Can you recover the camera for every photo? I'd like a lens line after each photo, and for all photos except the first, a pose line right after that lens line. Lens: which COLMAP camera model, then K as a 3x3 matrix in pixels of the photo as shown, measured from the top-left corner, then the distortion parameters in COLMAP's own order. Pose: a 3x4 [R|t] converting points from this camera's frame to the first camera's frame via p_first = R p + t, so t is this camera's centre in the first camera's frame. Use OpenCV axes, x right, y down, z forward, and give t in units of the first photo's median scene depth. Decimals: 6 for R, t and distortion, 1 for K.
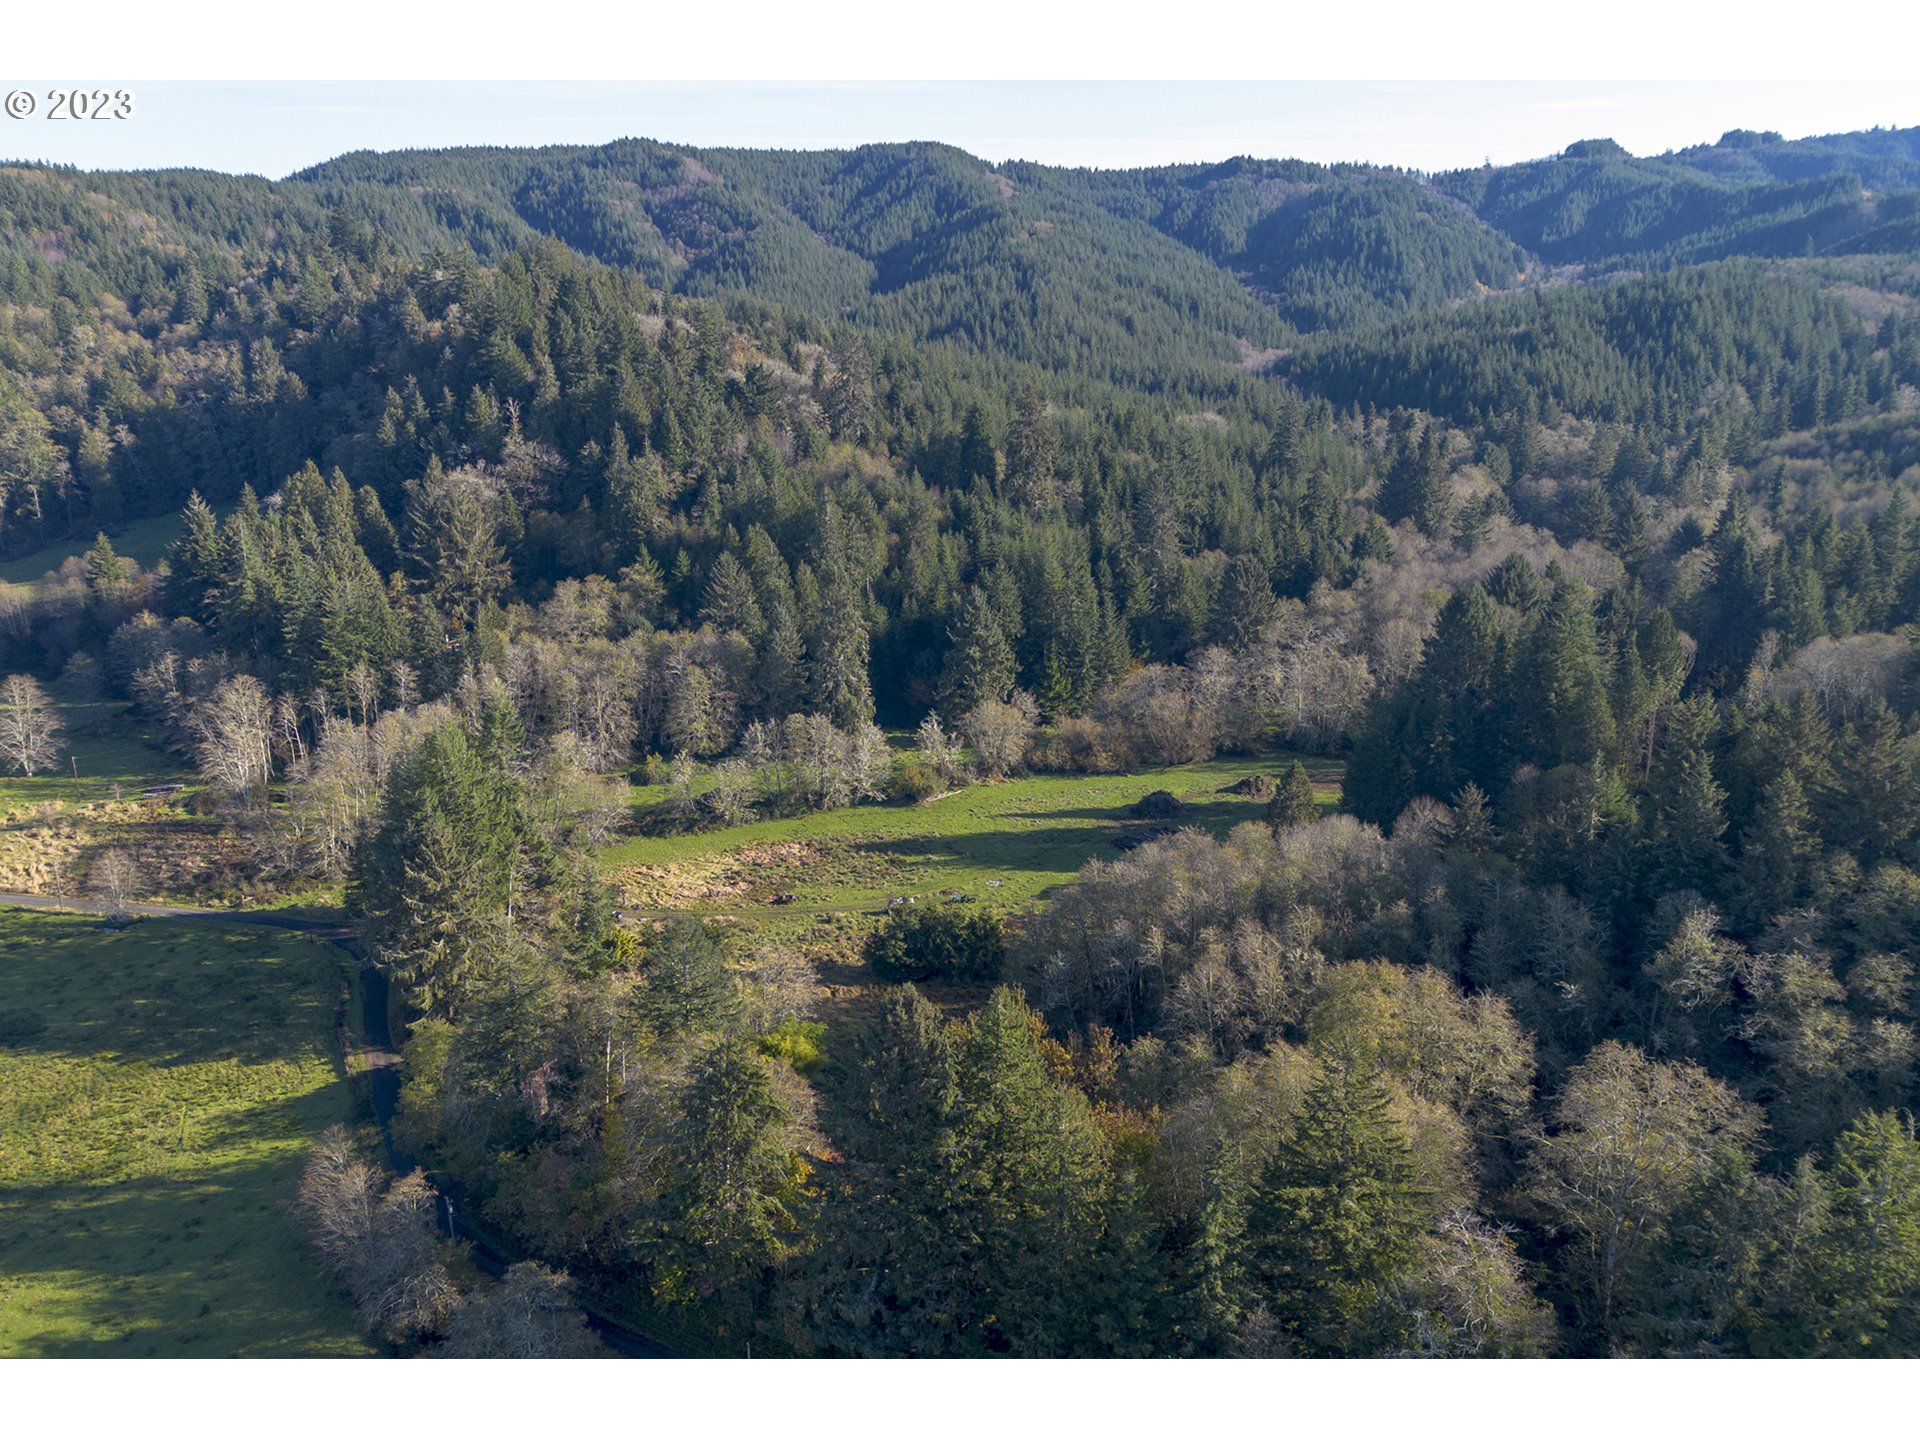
lens RADIAL K [[1598.0, 0, 954.9], [0, 1598.0, 719.0], [0, 0, 1]] dist [0.075699, -0.045625]
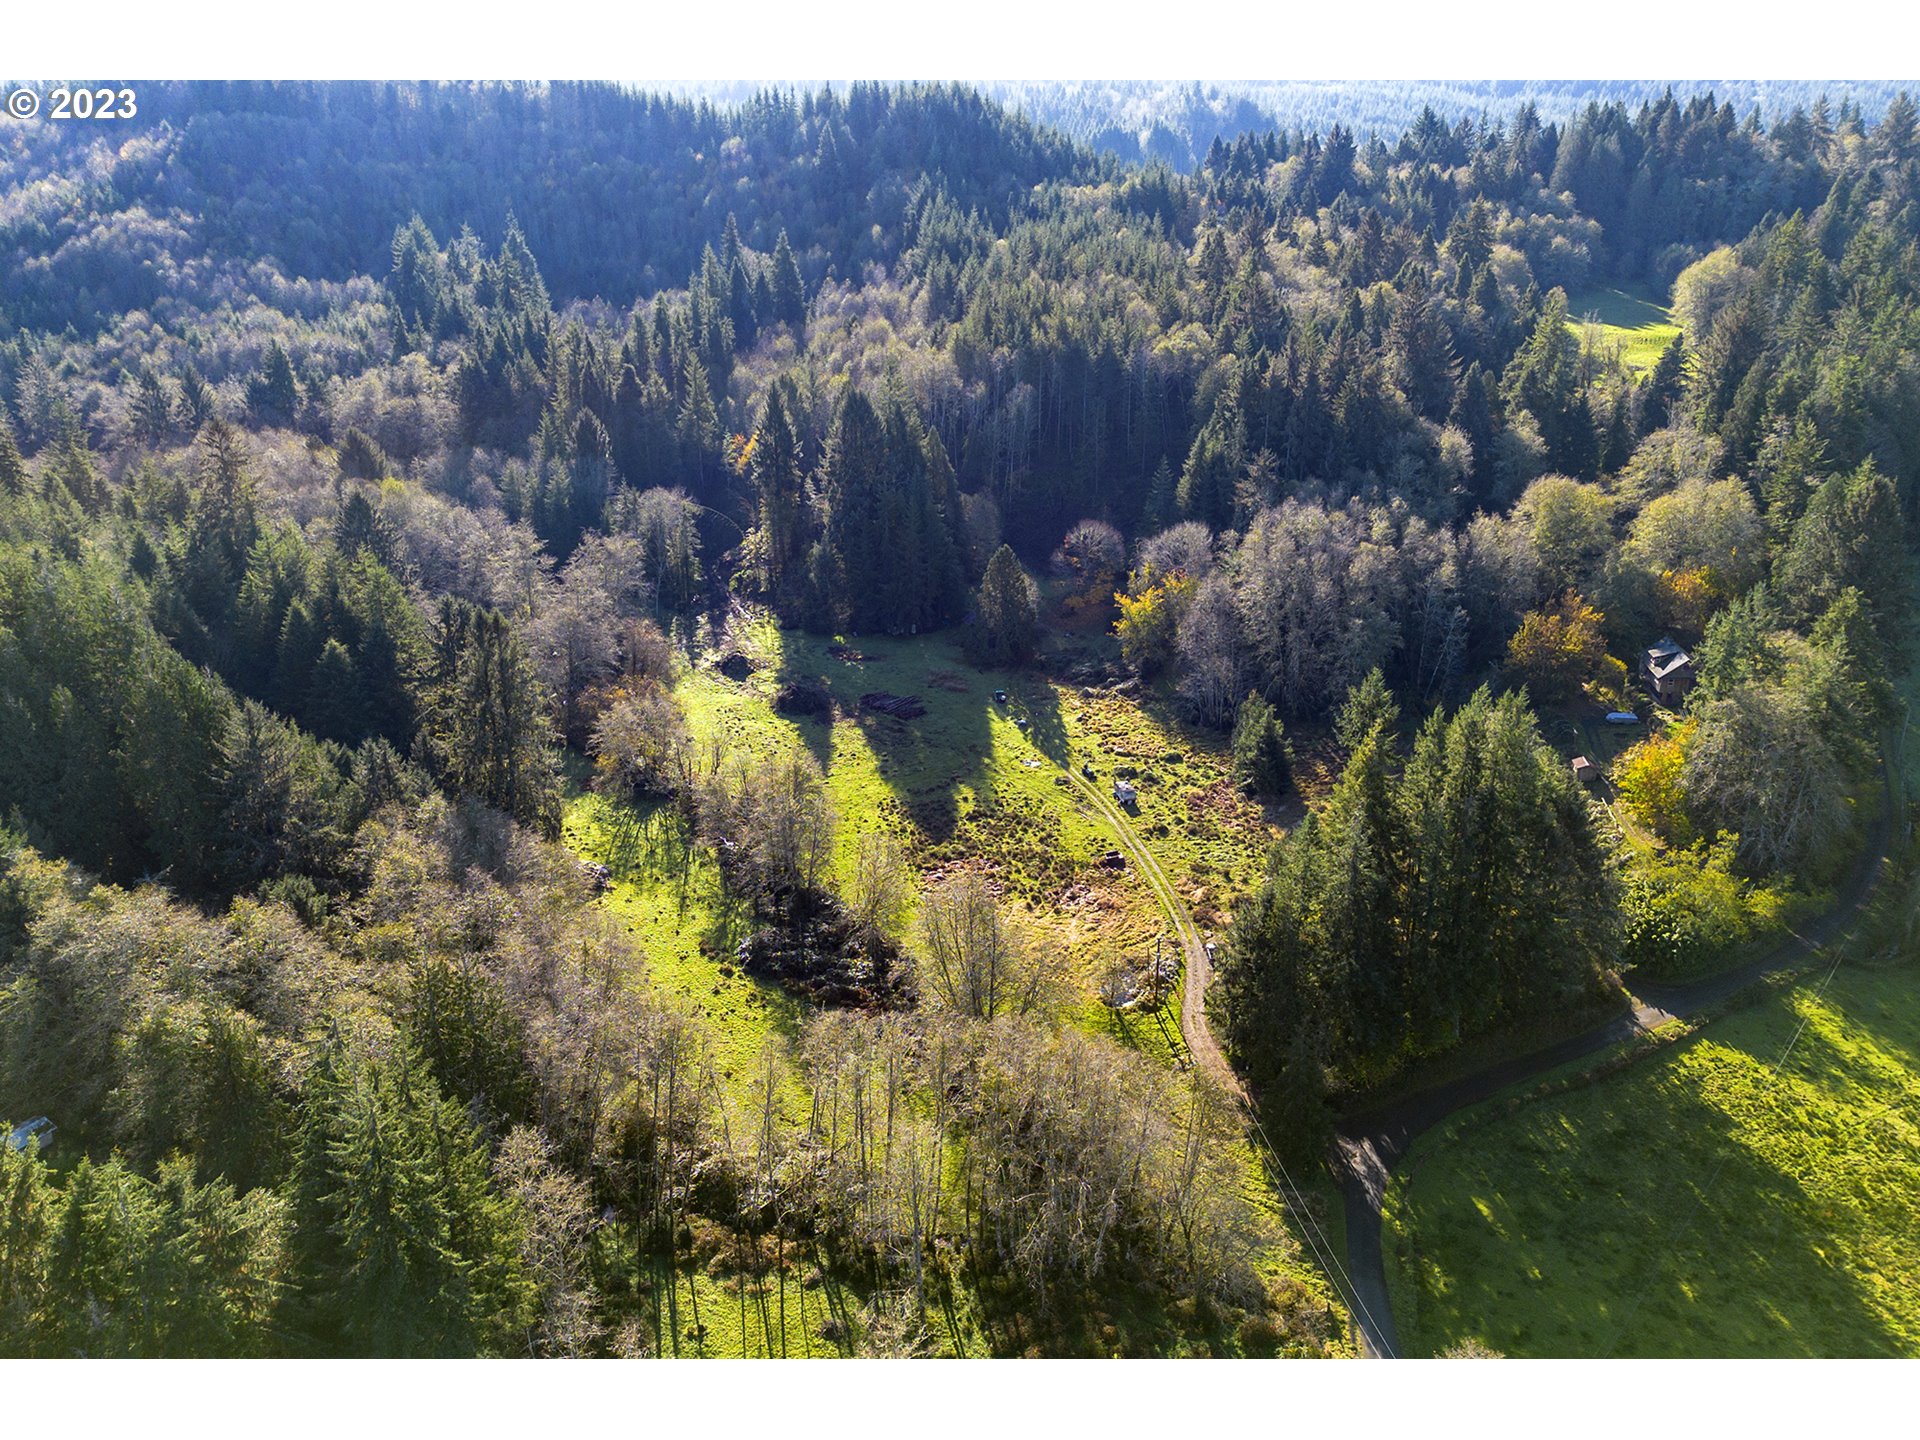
lens RADIAL K [[1598.0, 0, 962.2], [0, 1598.0, 715.3], [0, 0, 1]] dist [0.075699, -0.045625]
pose [[-0.146174, -0.360145, 0.921373, -0.419244], [0.286152, 0.876169, 0.387873, -0.151726], [-0.946969, 0.320349, -0.025017, 0.527593]]
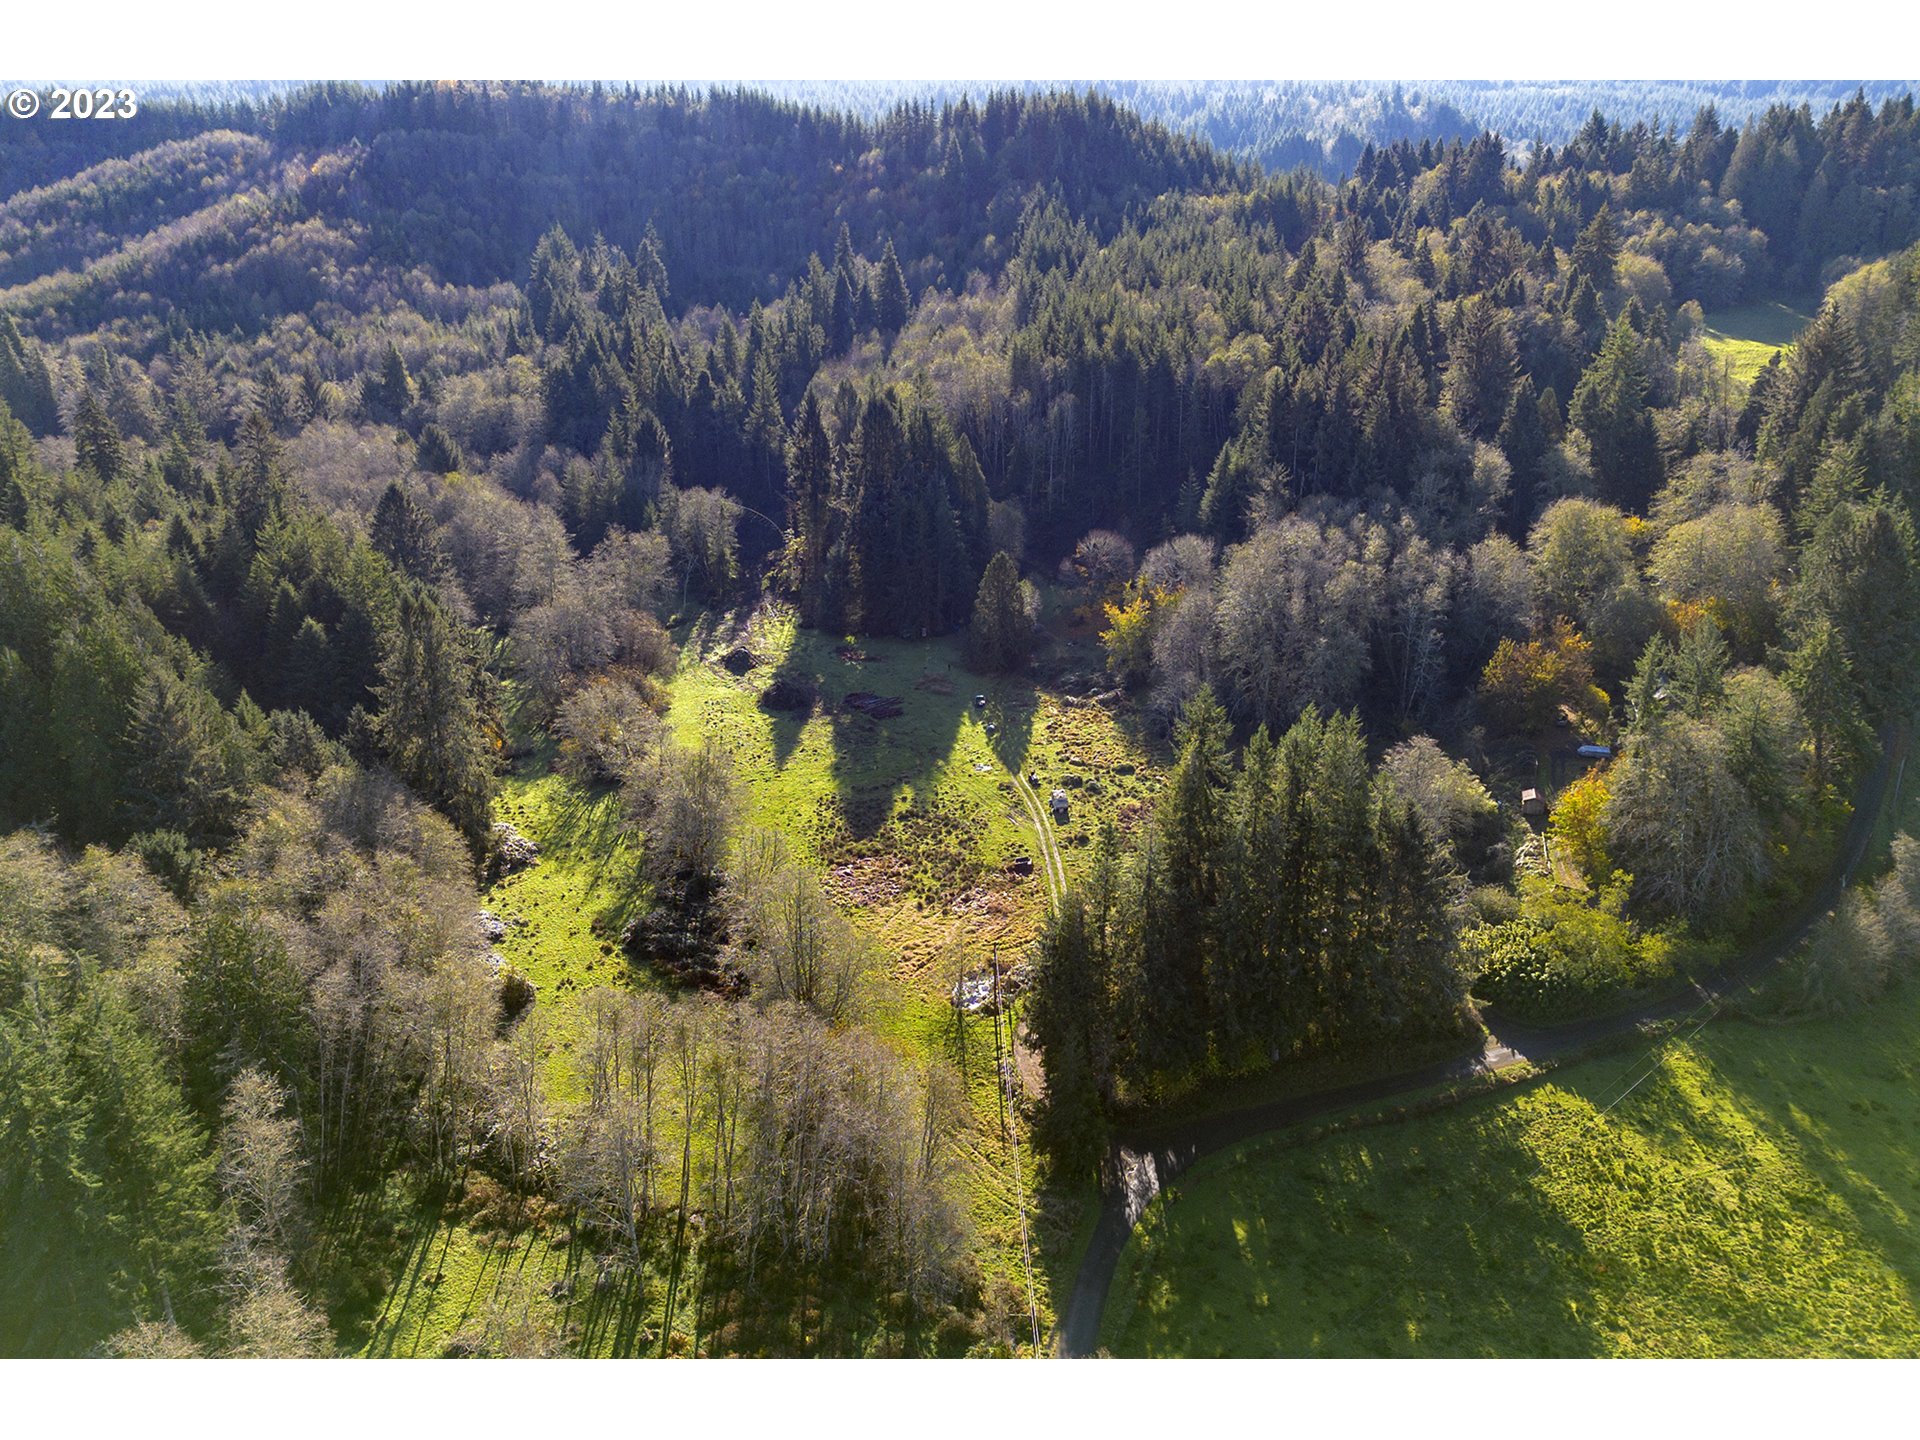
lens RADIAL K [[1598.0, 0, 962.9], [0, 1598.0, 717.8], [0, 0, 1]] dist [0.075699, -0.045625]
pose [[0.003301, -0.359997, 0.932948, -0.432027], [0.297632, 0.891025, 0.342767, -0.128672], [-0.954675, 0.276544, 0.110088, 0.449216]]
